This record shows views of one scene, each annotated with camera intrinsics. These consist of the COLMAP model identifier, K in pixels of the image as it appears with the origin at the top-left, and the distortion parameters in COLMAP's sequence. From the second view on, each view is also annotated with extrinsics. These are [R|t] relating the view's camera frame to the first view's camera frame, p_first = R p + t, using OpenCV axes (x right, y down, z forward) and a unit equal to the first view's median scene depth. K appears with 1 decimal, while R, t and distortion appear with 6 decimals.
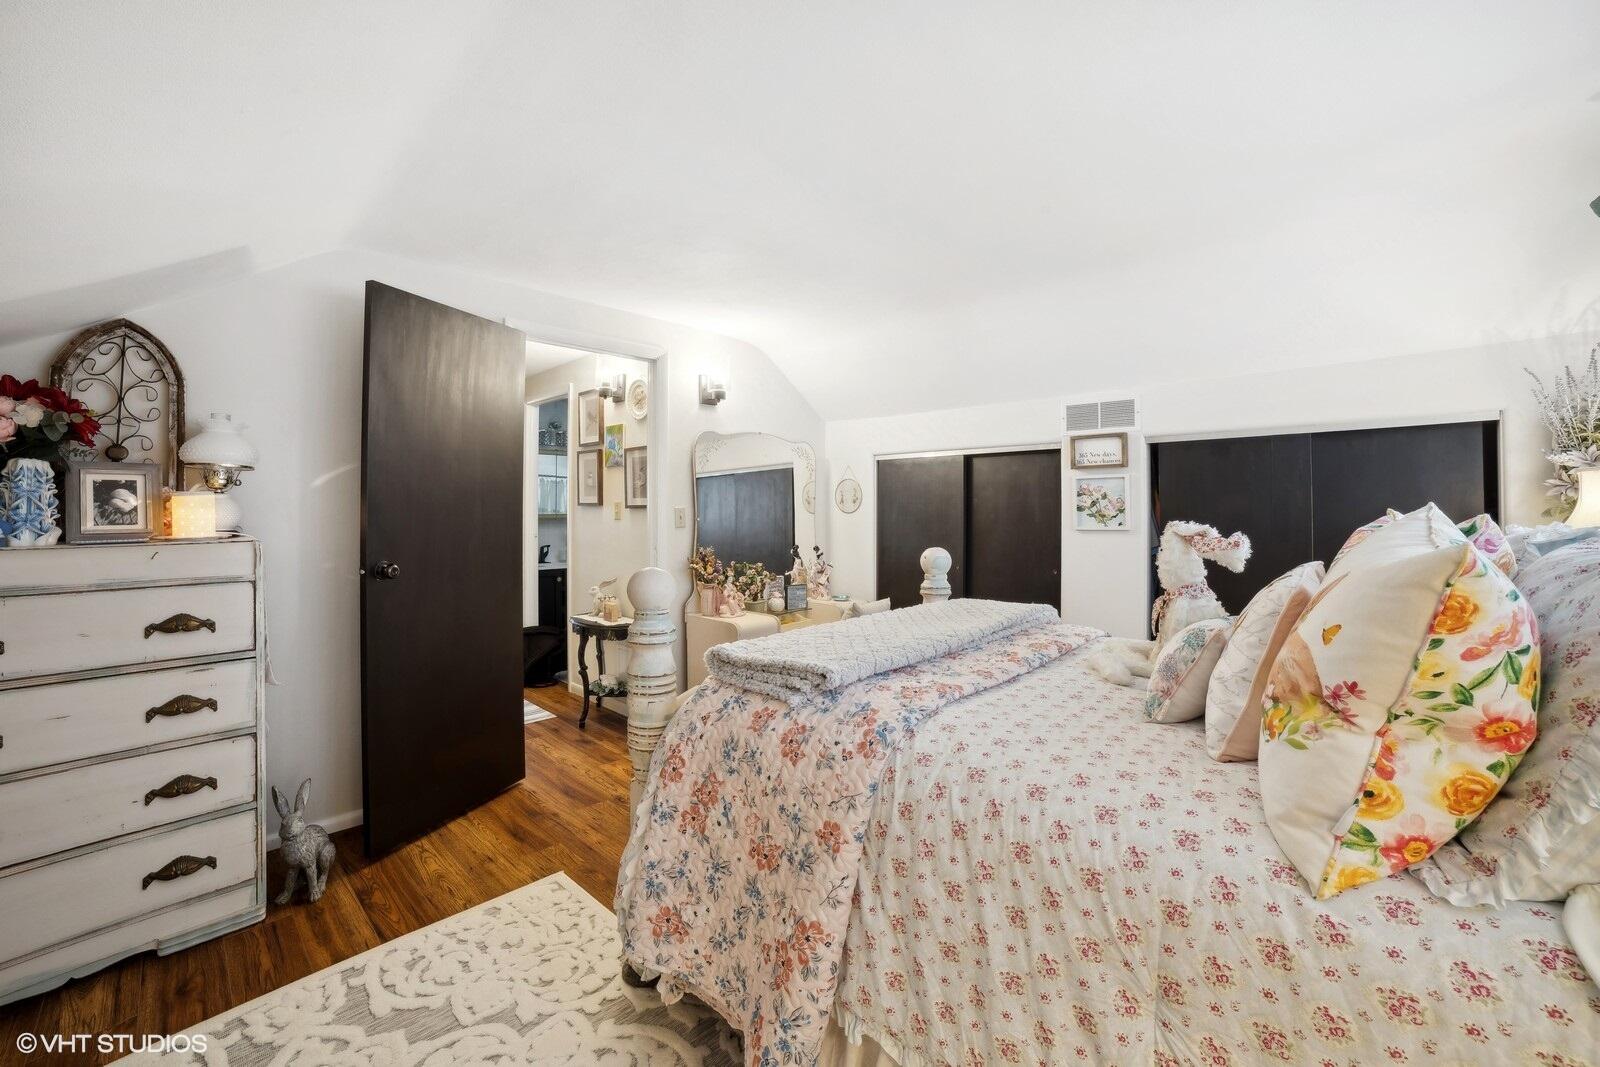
lens RADIAL K [[638.5, 0, 795.7], [0, 638.5, 509.1], [0, 0, 1]] dist [-0.099764, 0.038452]
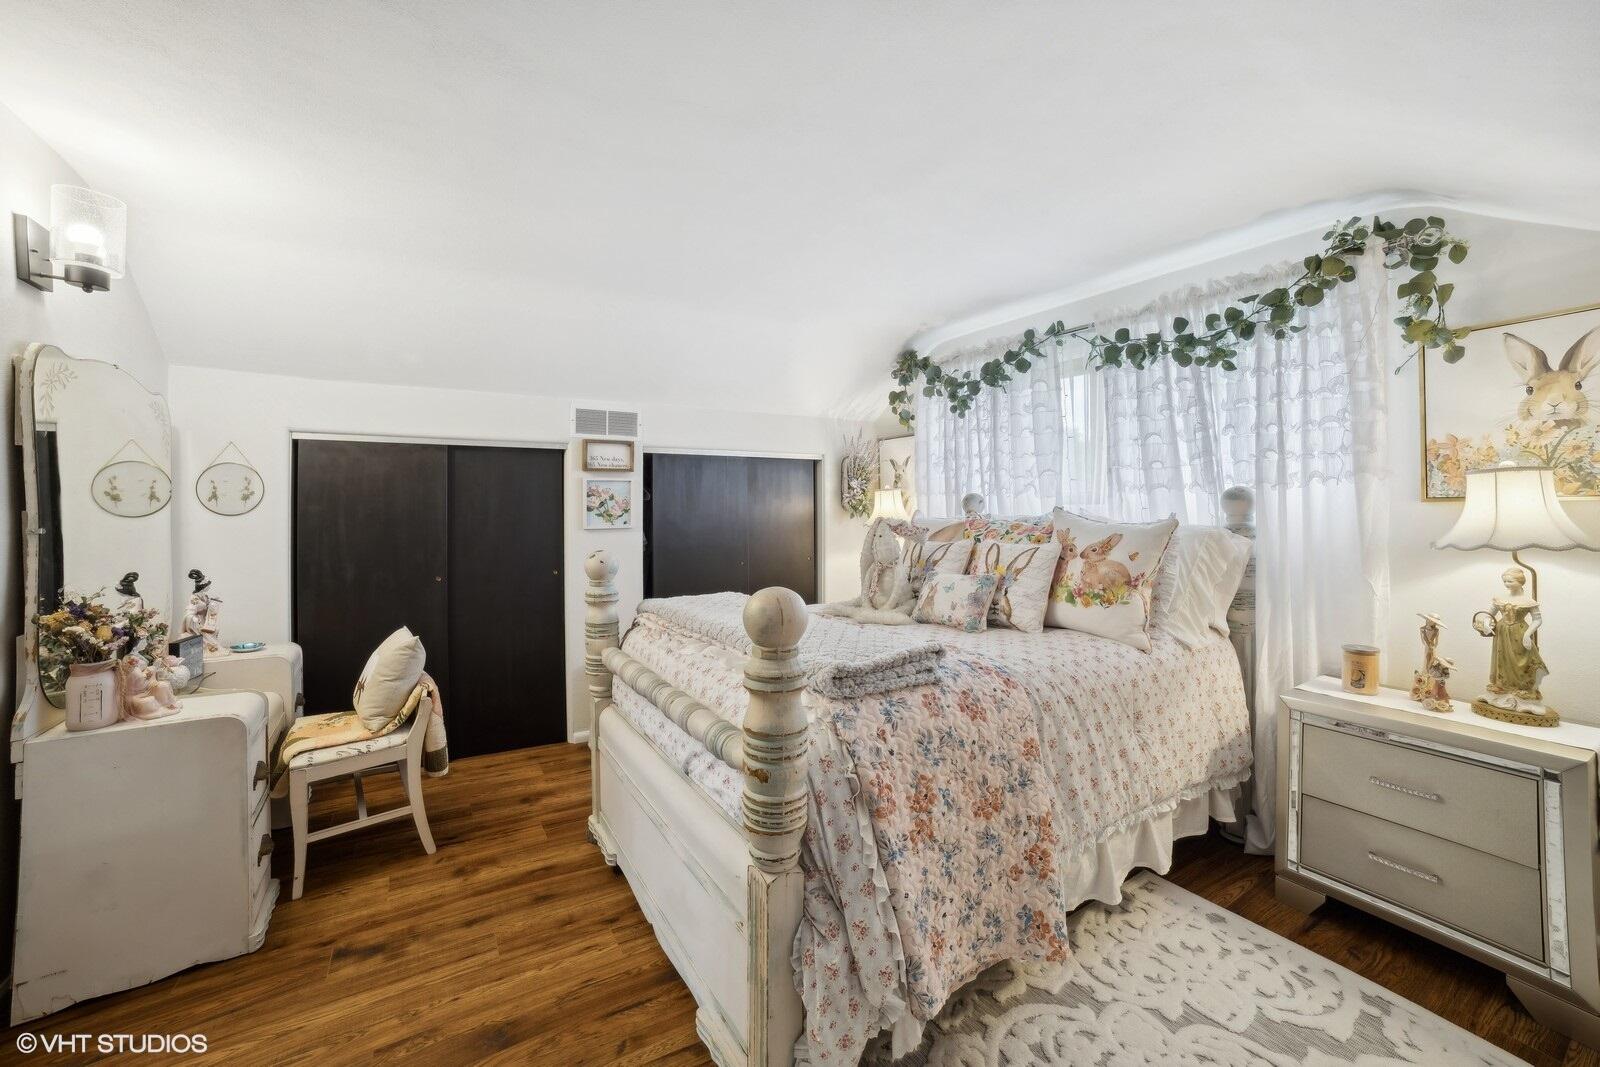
lens RADIAL K [[638.5, 0, 795.7], [0, 638.5, 509.1], [0, 0, 1]] dist [-0.099764, 0.038452]
pose [[0.256070, -0.000701, 0.966658, -0.496422], [0.000658, 1.000000, 0.000551, -0.000665], [-0.966658, 0.000495, 0.256070, 0.409369]]
